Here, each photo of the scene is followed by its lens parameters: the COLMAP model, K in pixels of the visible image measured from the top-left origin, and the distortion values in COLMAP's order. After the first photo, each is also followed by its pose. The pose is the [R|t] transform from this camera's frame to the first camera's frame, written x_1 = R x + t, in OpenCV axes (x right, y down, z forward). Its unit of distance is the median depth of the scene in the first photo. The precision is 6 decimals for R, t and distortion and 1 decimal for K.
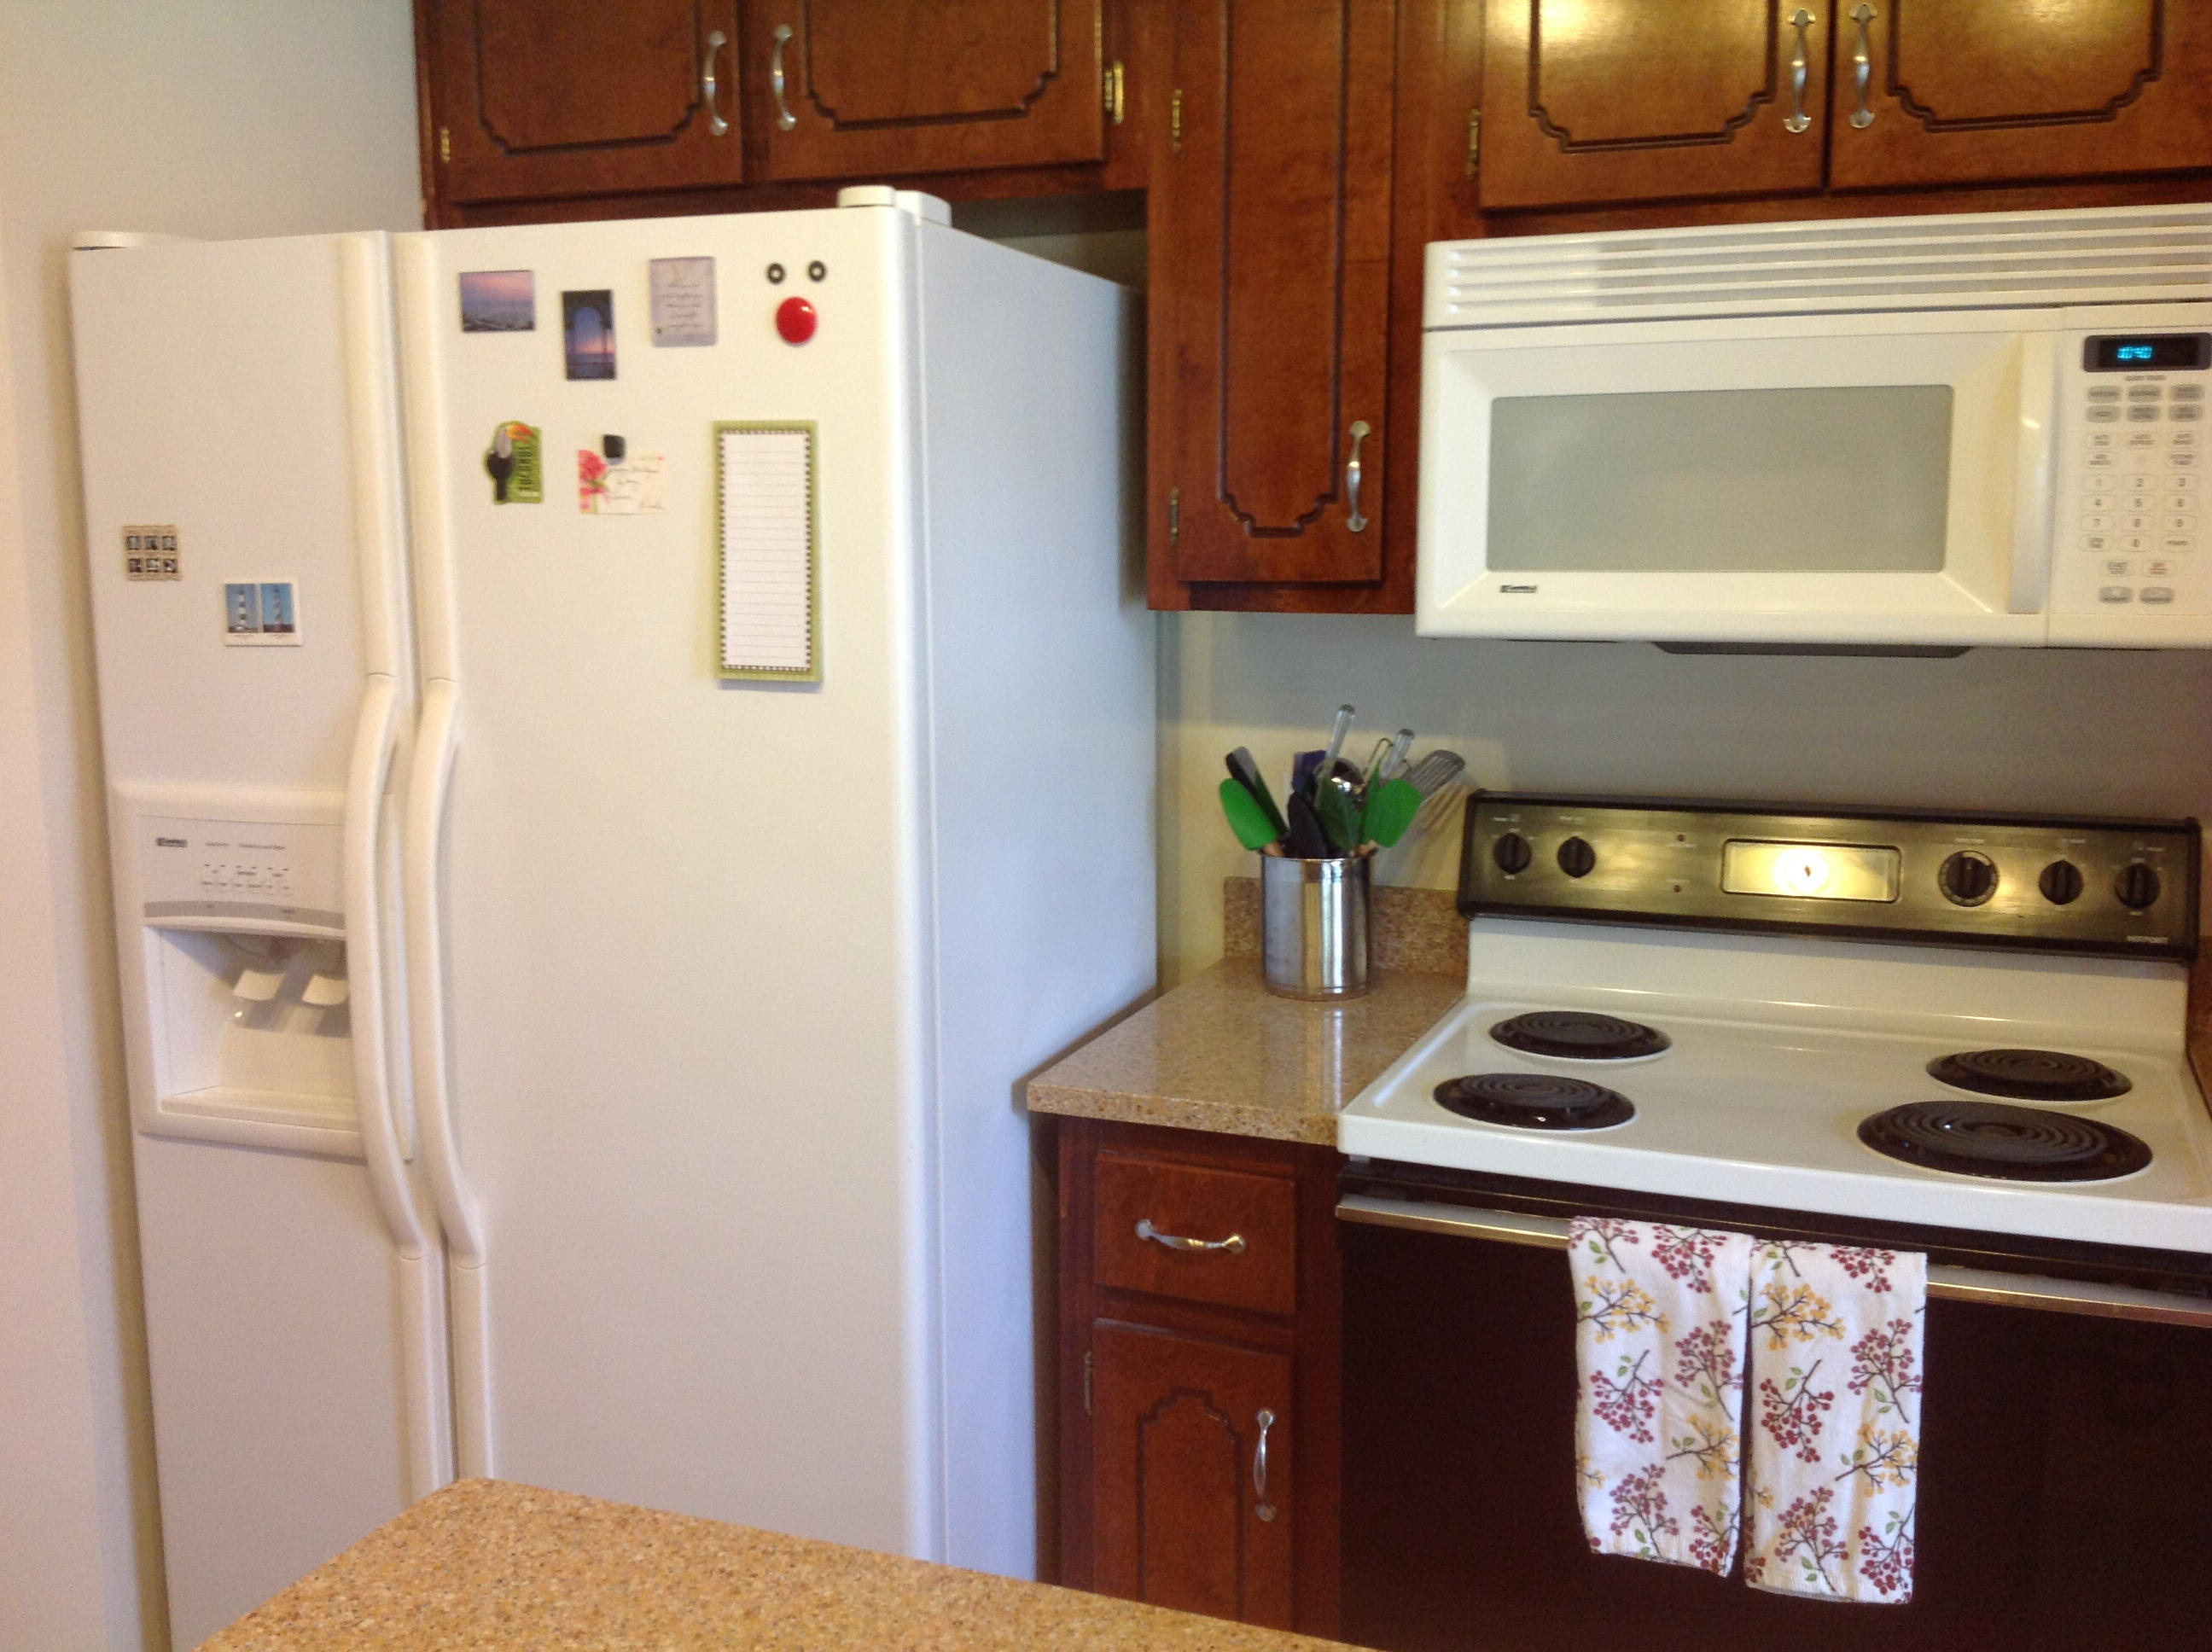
lens RADIAL K [[2123.6, 0, 1108.6], [0, 2123.6, 817.8], [0, 0, 1]] dist [0.189635, -0.435599]
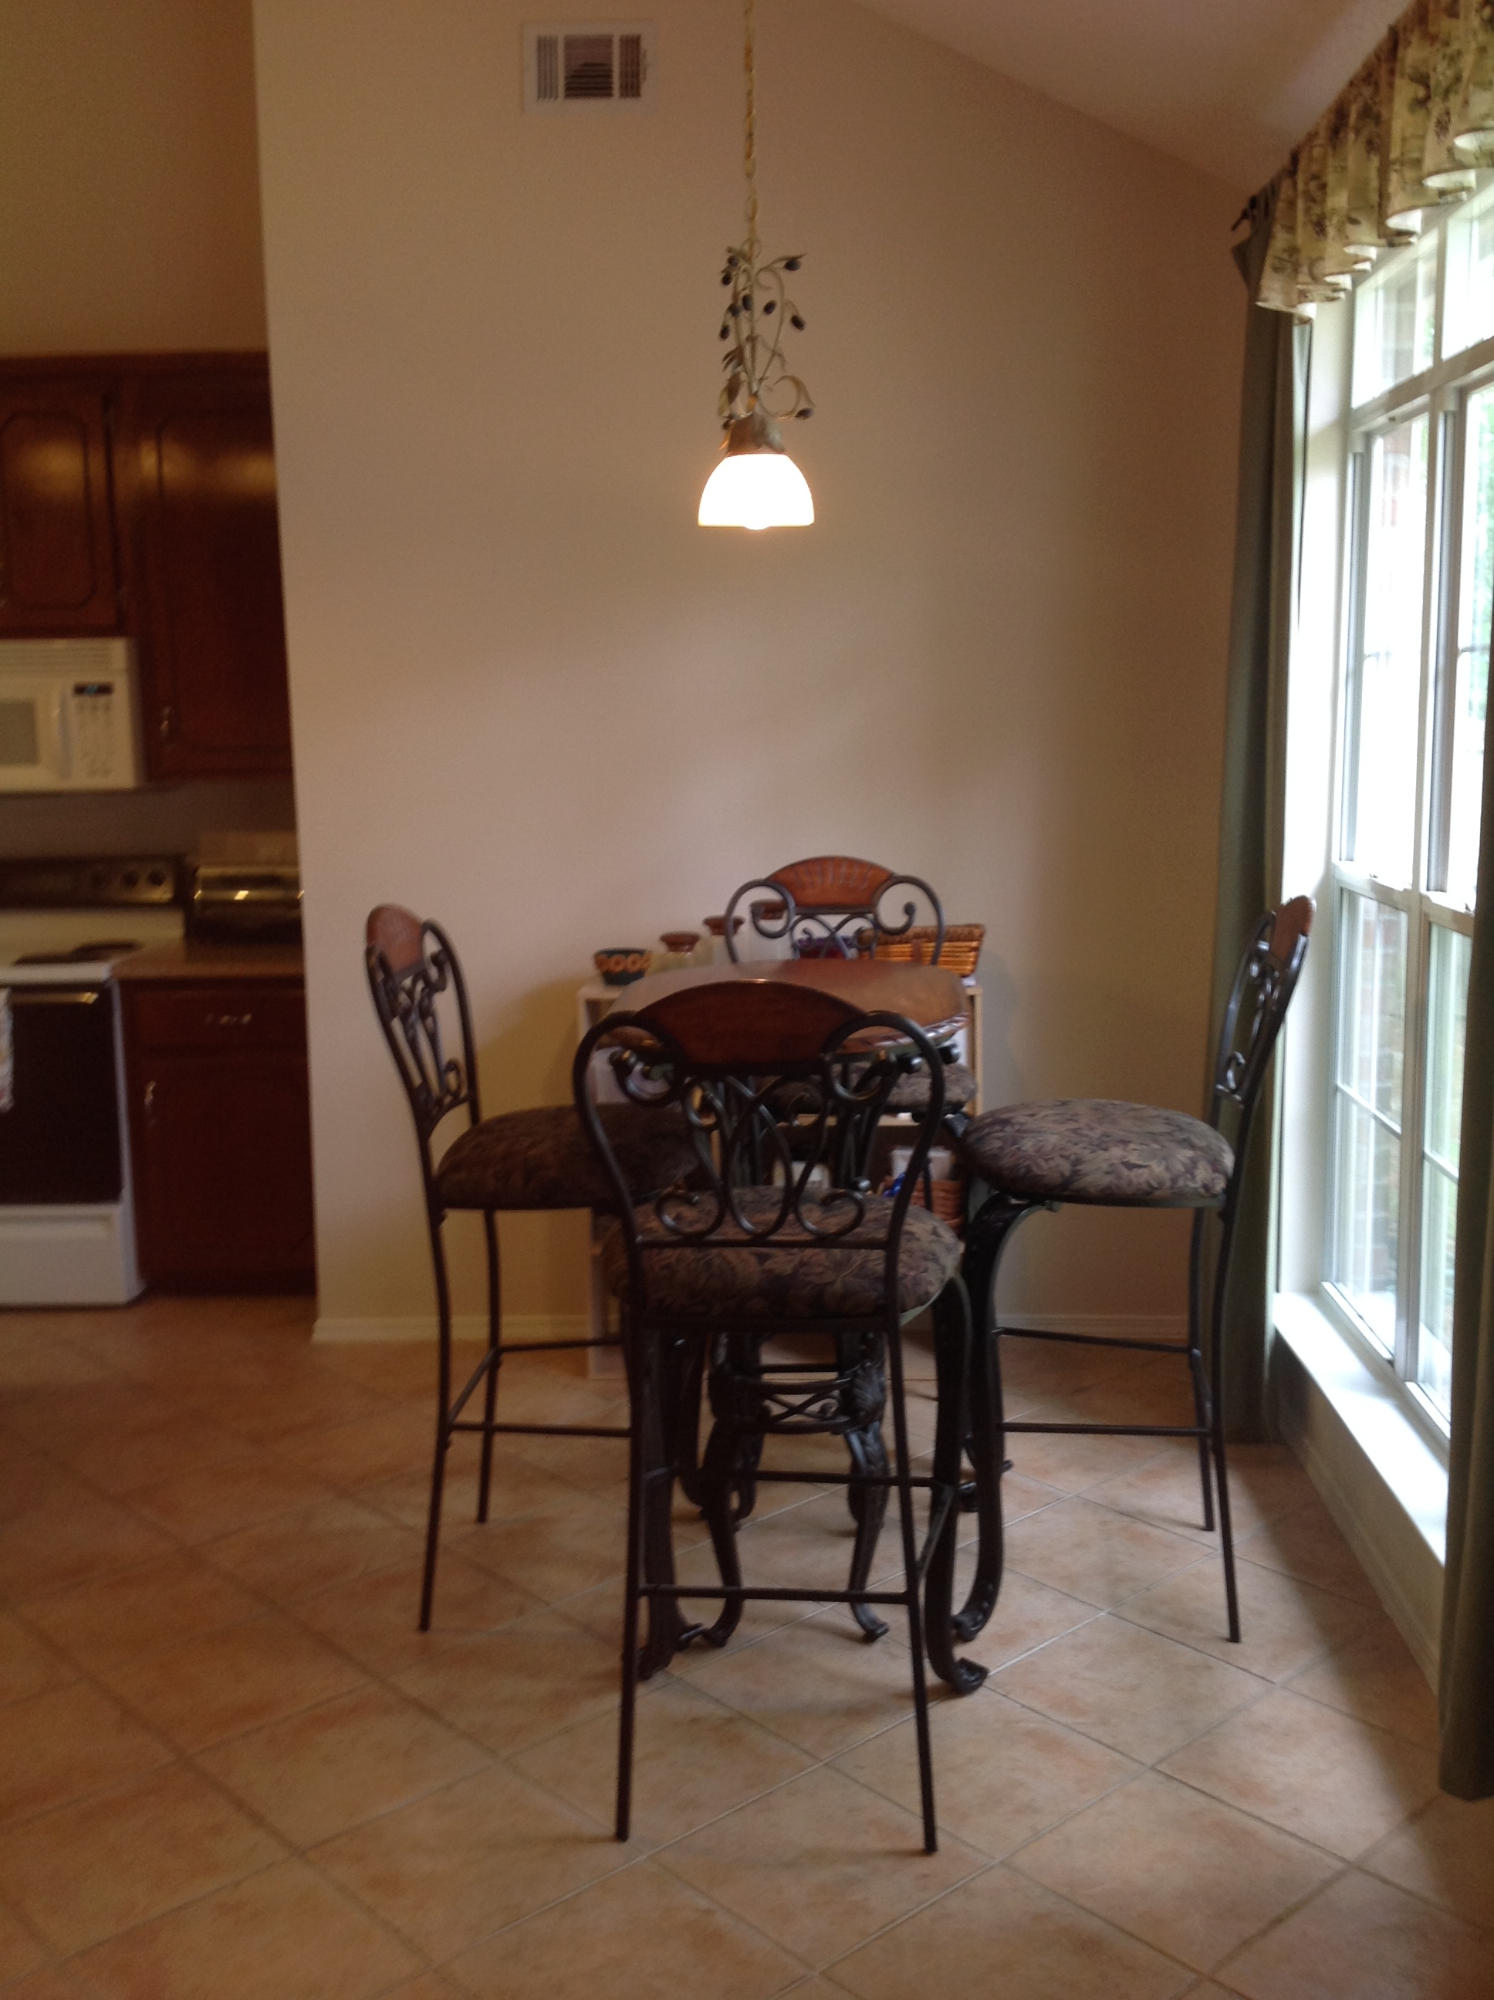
lens RADIAL K [[1920.2, 0, 747.0], [0, 1920.2, 1000.0], [0, 0, 1]] dist [0.189635, -0.435599]
pose [[0.944548, -0.067049, 0.321455, 0.433446], [0.064502, 0.997745, 0.018577, 0.213554], [-0.321975, 0.003188, 0.946743, -1.793197]]
